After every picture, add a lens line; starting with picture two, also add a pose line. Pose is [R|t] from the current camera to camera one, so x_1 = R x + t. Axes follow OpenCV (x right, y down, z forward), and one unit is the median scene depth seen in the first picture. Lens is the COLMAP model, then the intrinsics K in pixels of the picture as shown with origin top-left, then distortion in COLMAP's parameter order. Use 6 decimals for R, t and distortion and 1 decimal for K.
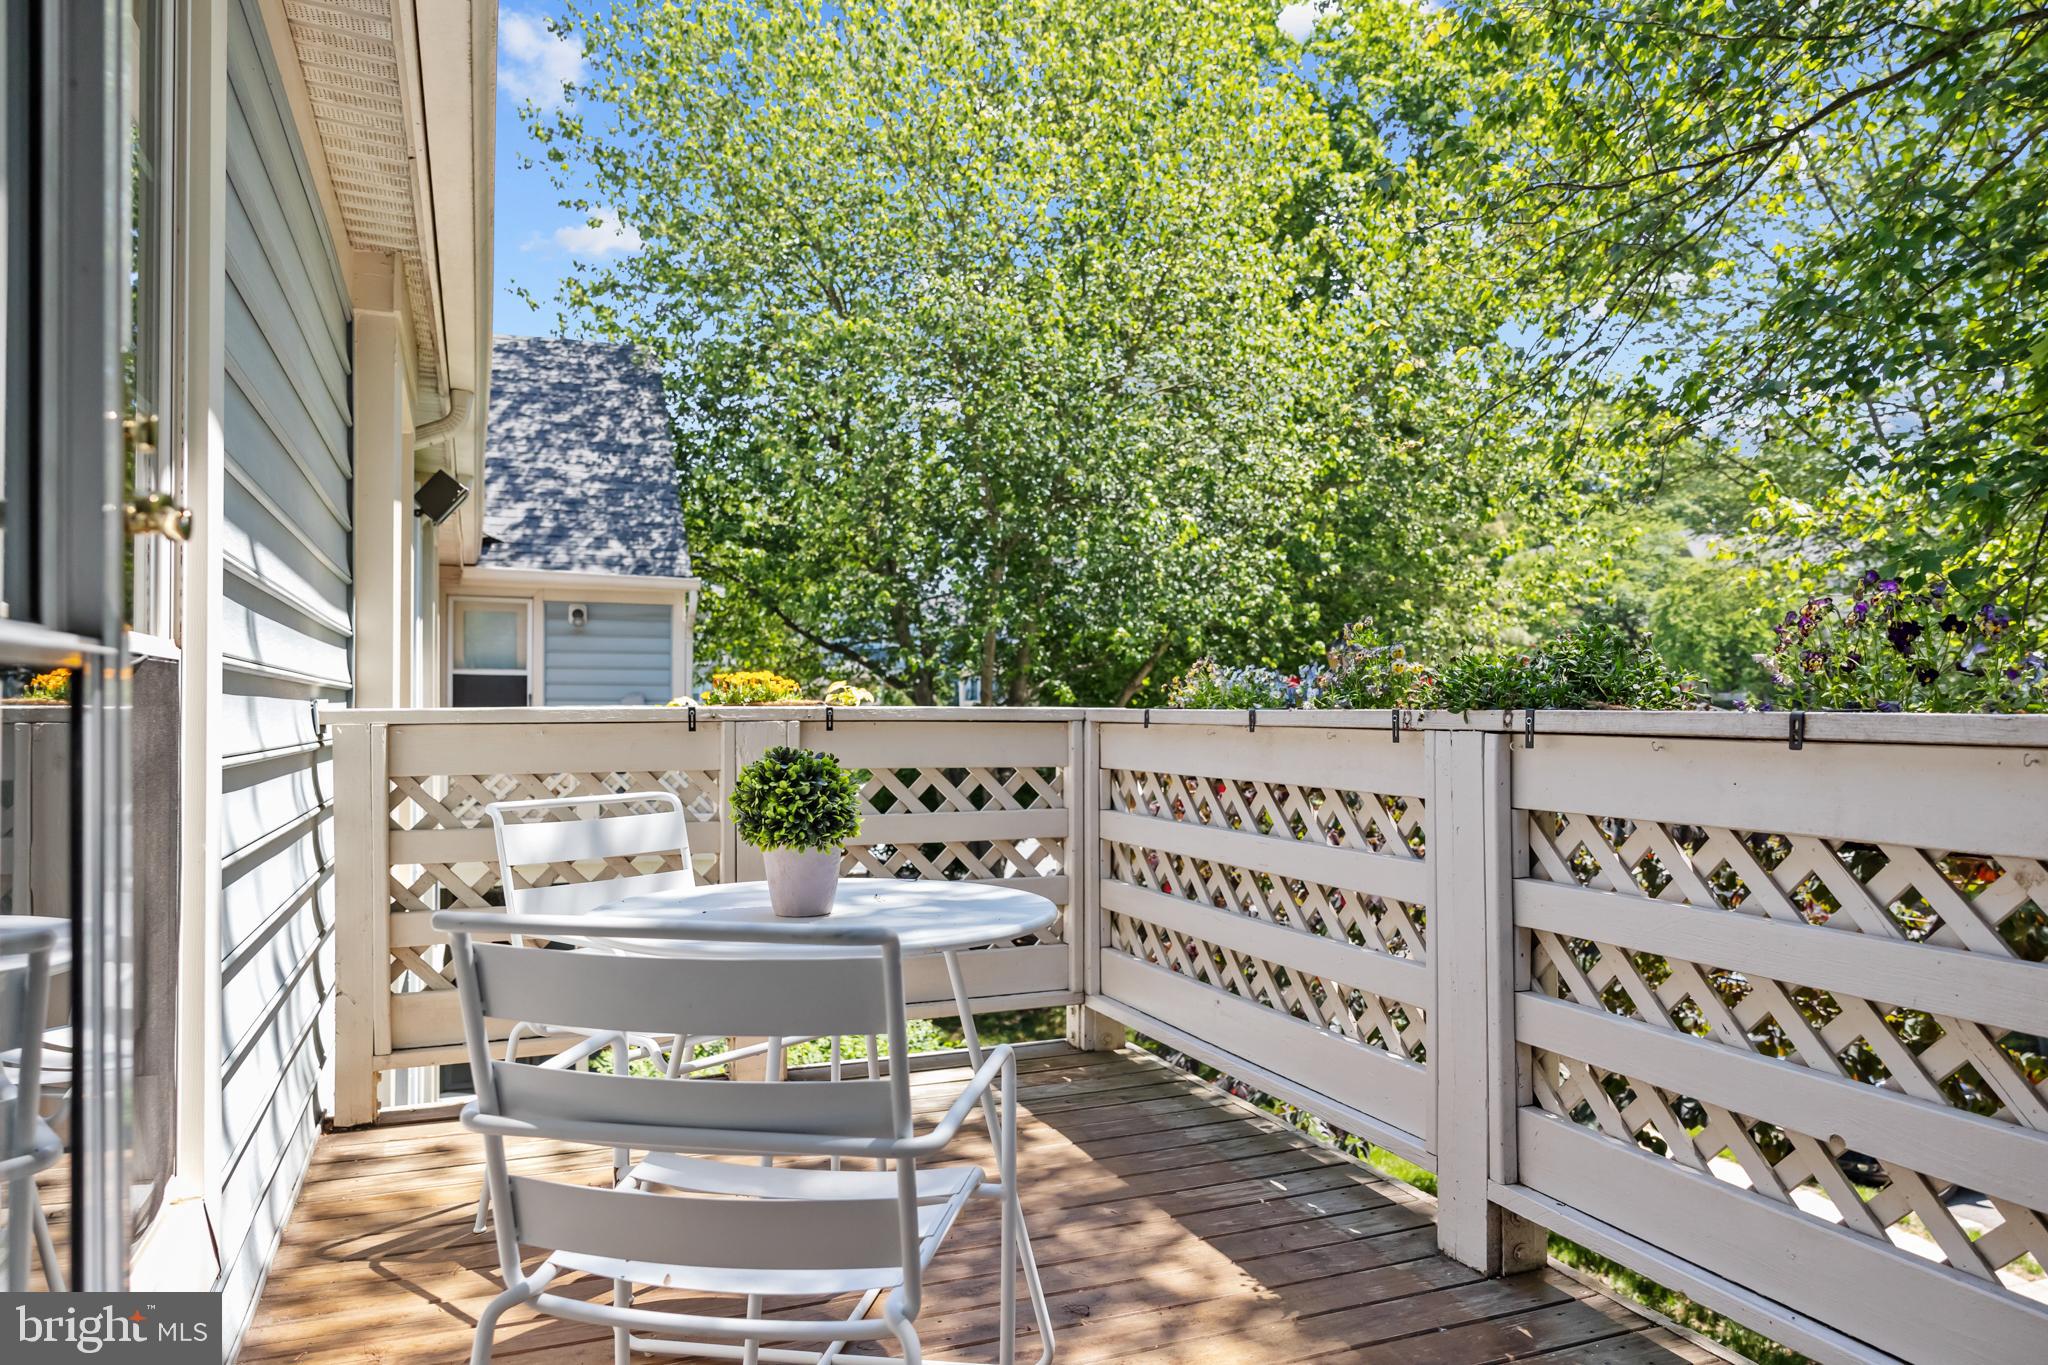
lens RADIAL K [[1433.9, 0, 1019.8], [0, 1433.9, 629.5], [0, 0, 1]] dist [0.021060, -0.001181]
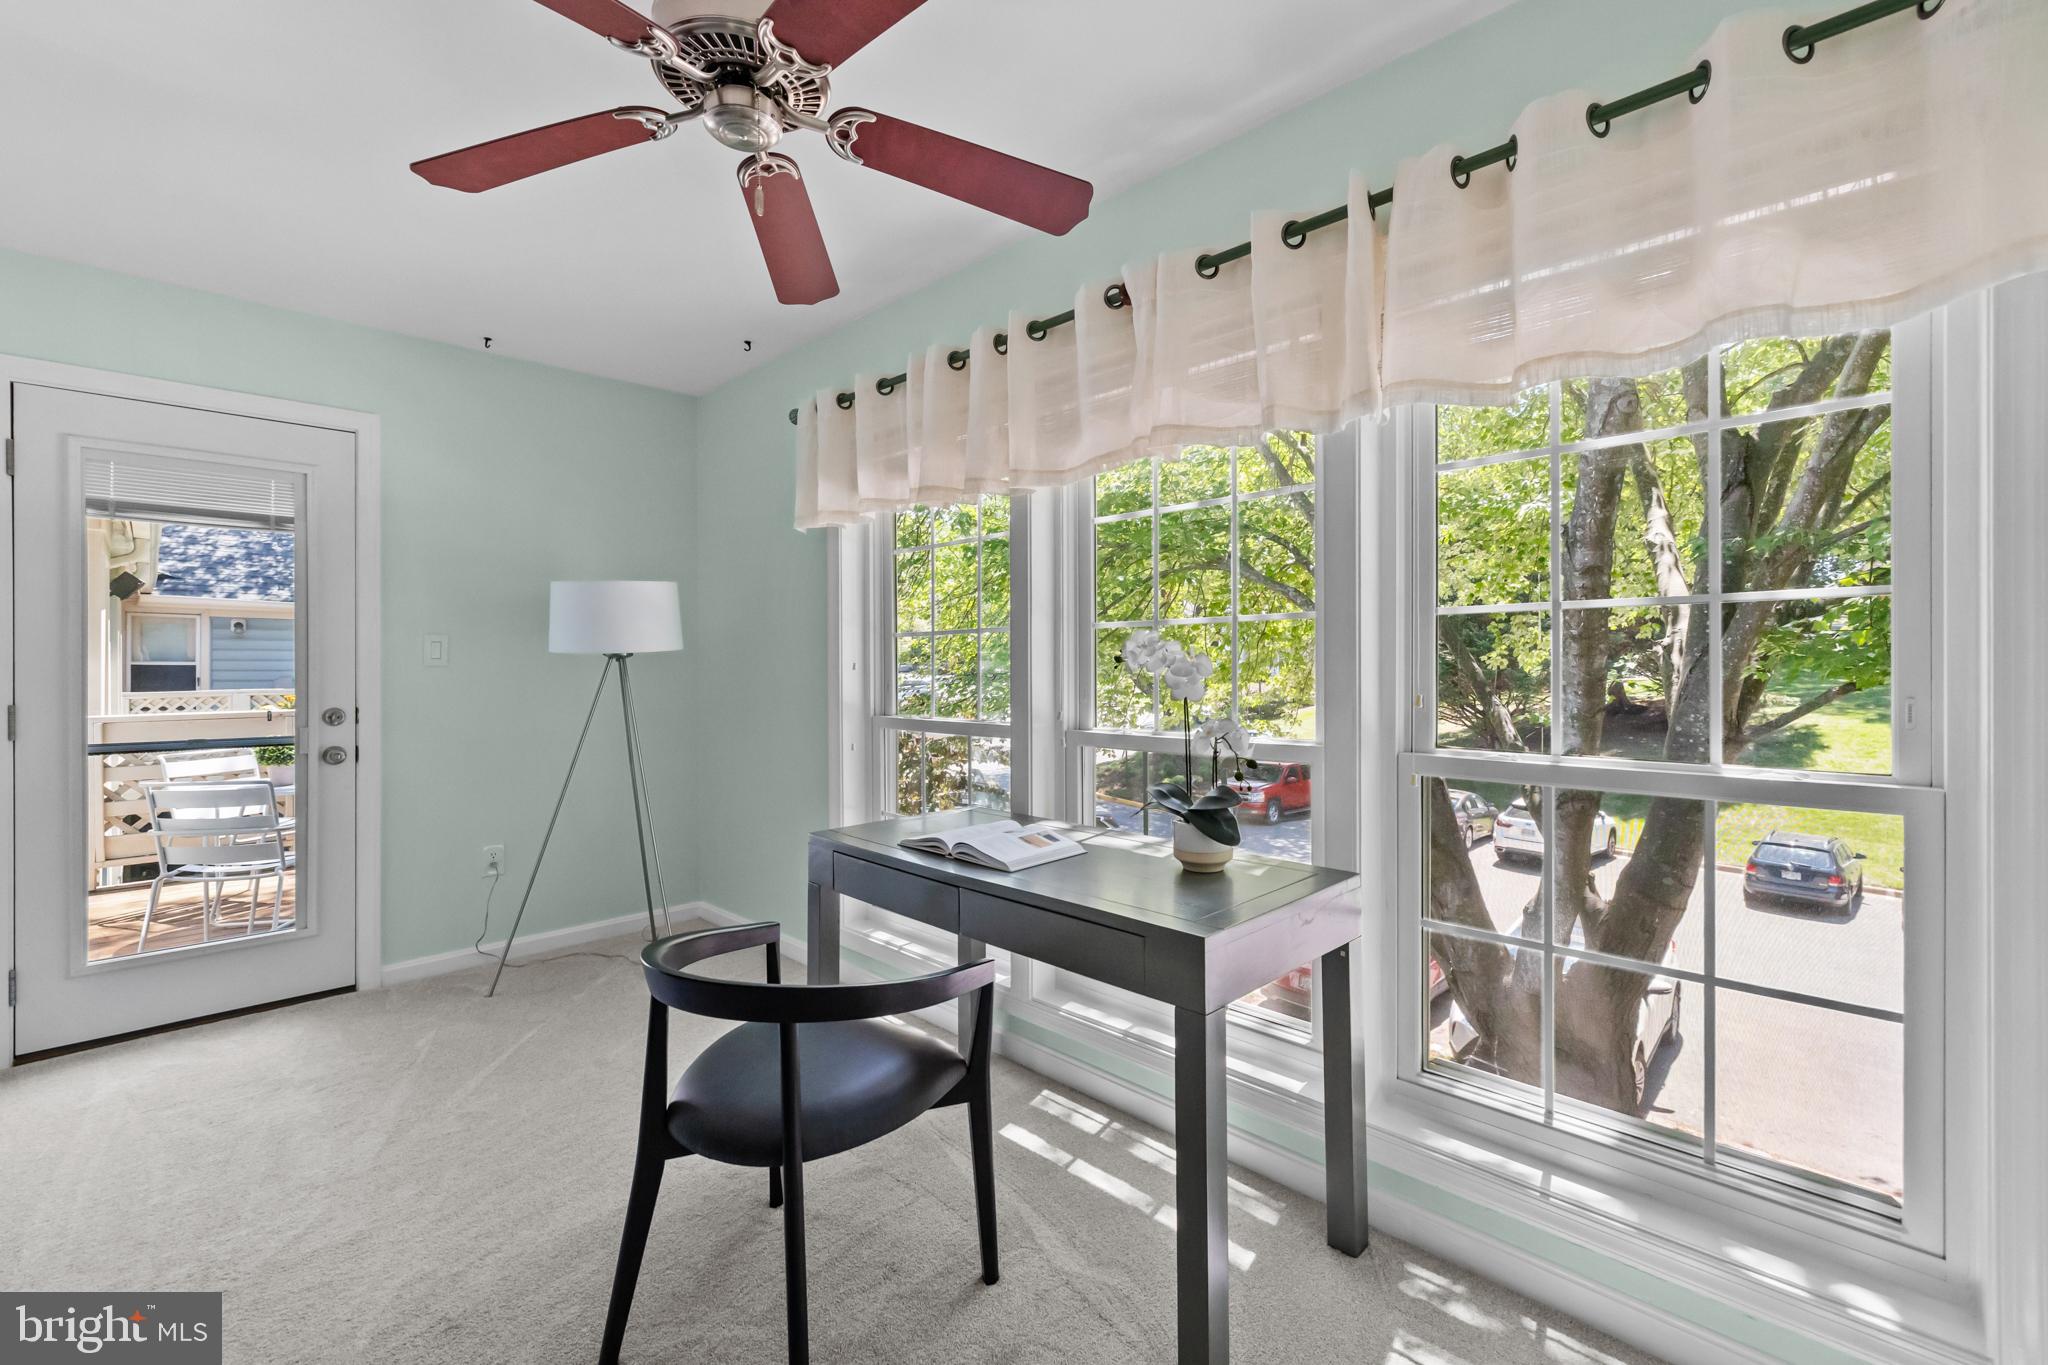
lens RADIAL K [[868.7, 0, 1028.4], [0, 868.7, 678.1], [0, 0, 1]] dist [0.001275, 0.000468]
pose [[0.909411, 0.010248, 0.415773, 0.086983], [-0.032598, 0.998377, 0.046691, -0.030146], [-0.414620, -0.056015, 0.908269, -0.233018]]
